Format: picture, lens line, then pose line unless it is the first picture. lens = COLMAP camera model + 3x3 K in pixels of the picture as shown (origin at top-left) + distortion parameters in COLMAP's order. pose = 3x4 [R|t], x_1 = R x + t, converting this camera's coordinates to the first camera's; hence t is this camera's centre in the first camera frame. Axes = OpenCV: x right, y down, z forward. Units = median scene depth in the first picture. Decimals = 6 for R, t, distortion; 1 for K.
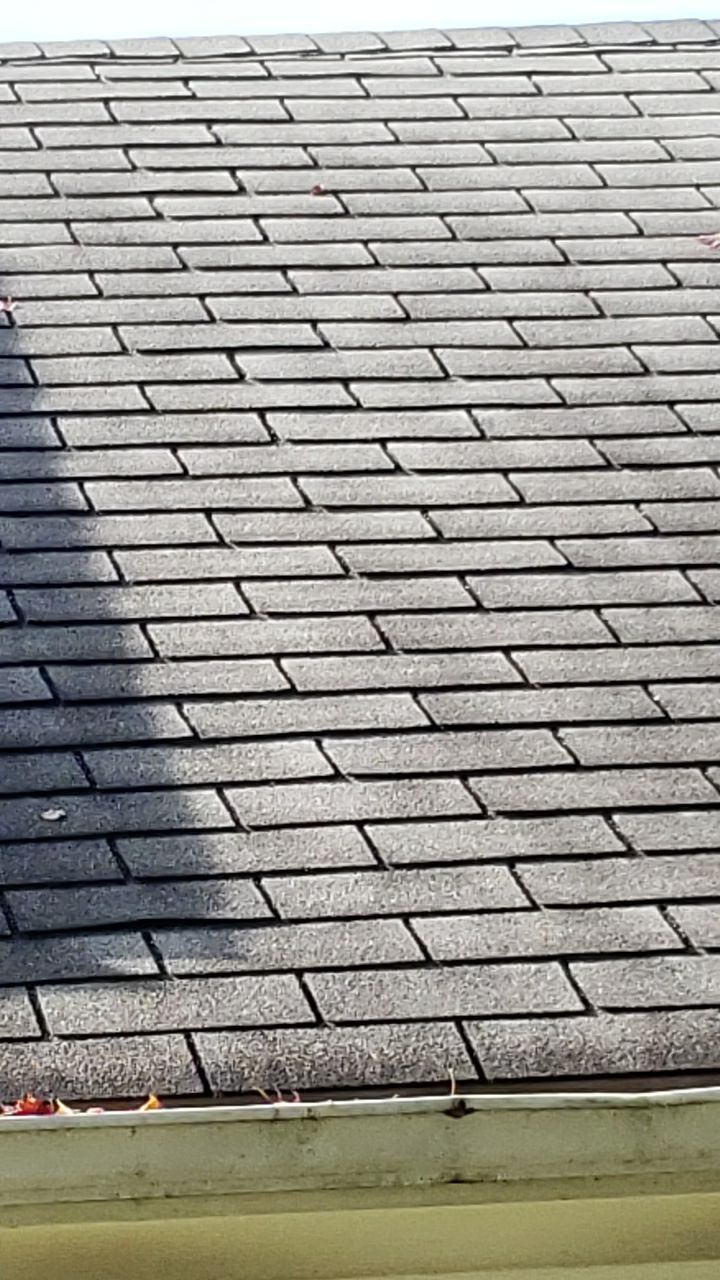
lens RADIAL K [[5619.7, 0, 360.3], [0, 5619.7, 632.8], [0, 0, 1]] dist [0.294949, 0.000000]
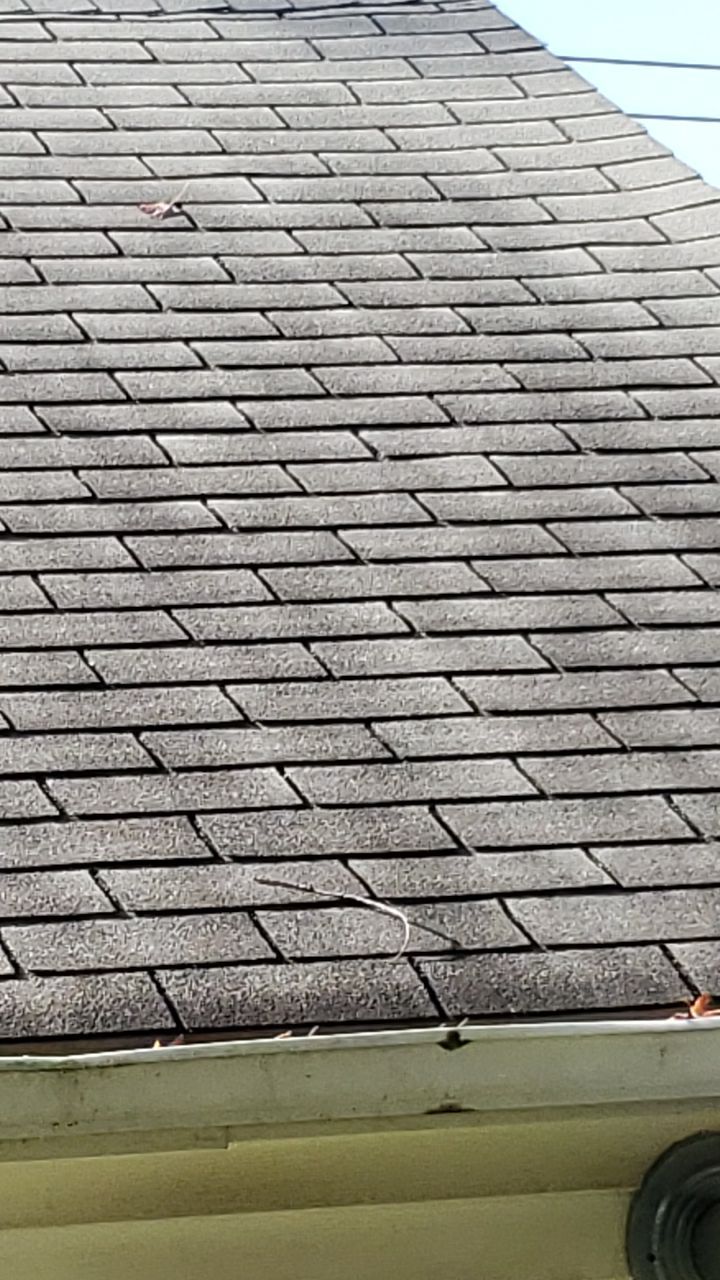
lens RADIAL K [[5619.7, 0, 359.4], [0, 5619.7, 647.2], [0, 0, 1]] dist [0.294949, 0.000000]
pose [[0.991501, 0.002817, 0.130068, -0.126452], [-0.003799, 0.999966, 0.007298, 0.004666], [-0.130043, -0.007730, 0.991478, -0.019657]]
